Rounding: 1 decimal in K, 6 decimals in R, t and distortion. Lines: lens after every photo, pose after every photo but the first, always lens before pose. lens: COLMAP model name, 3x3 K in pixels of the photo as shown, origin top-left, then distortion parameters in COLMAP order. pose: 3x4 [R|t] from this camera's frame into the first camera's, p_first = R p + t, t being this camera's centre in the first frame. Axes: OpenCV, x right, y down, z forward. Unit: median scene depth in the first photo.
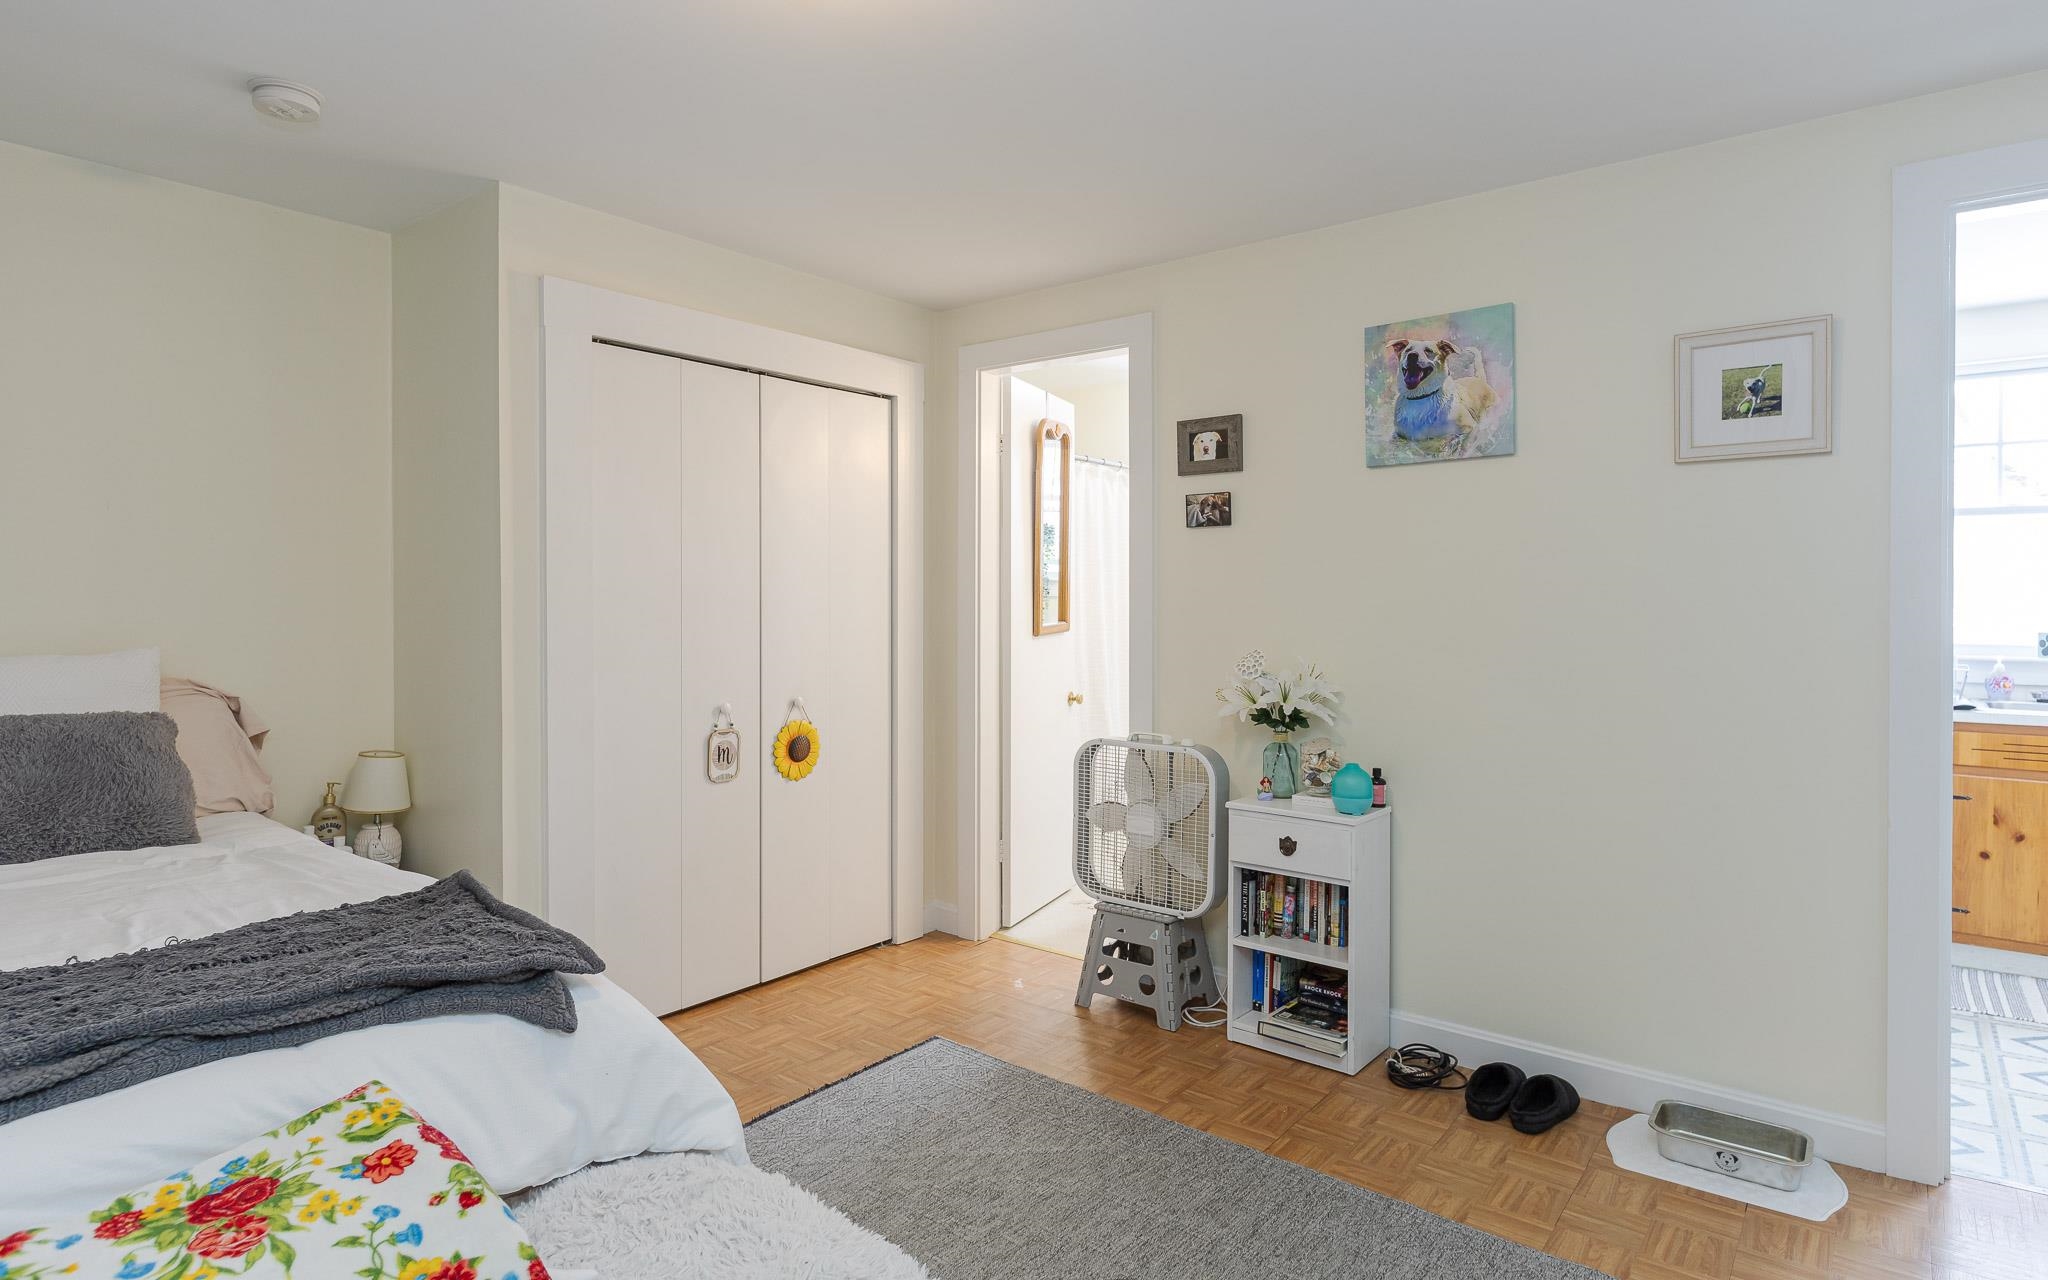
lens RADIAL K [[1064.1, 0, 1020.3], [0, 1064.1, 616.3], [0, 0, 1]] dist [-0.001488, 0.000304]
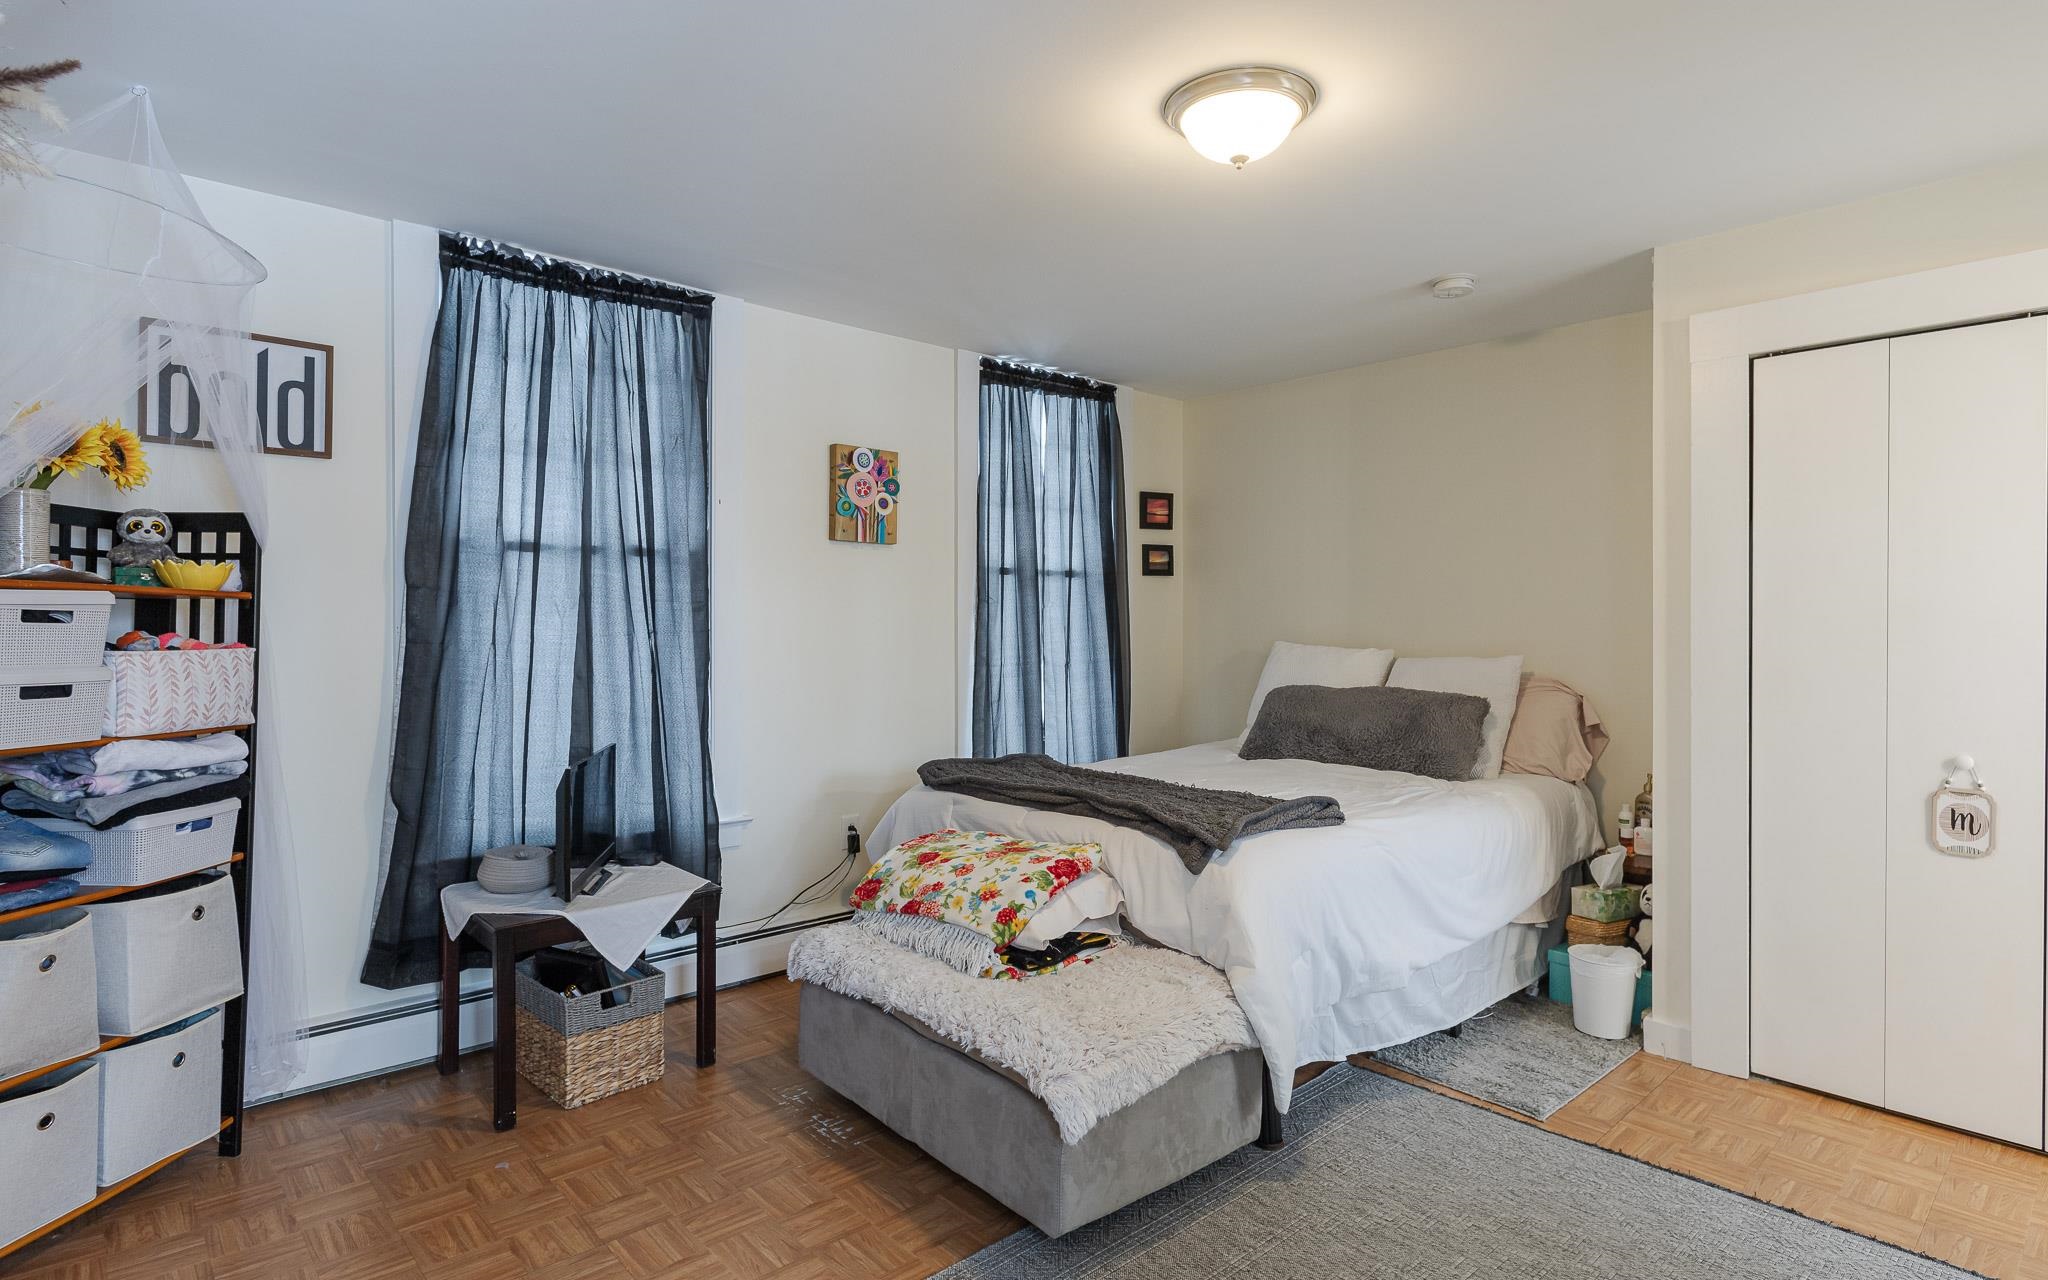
lens RADIAL K [[1064.1, 0, 1020.3], [0, 1064.1, 616.3], [0, 0, 1]] dist [-0.001488, 0.000304]
pose [[-0.132215, 0.003781, -0.991214, 0.678265], [-0.012669, 0.999905, 0.005504, -0.019005], [0.991140, 0.013285, -0.132155, 0.477066]]
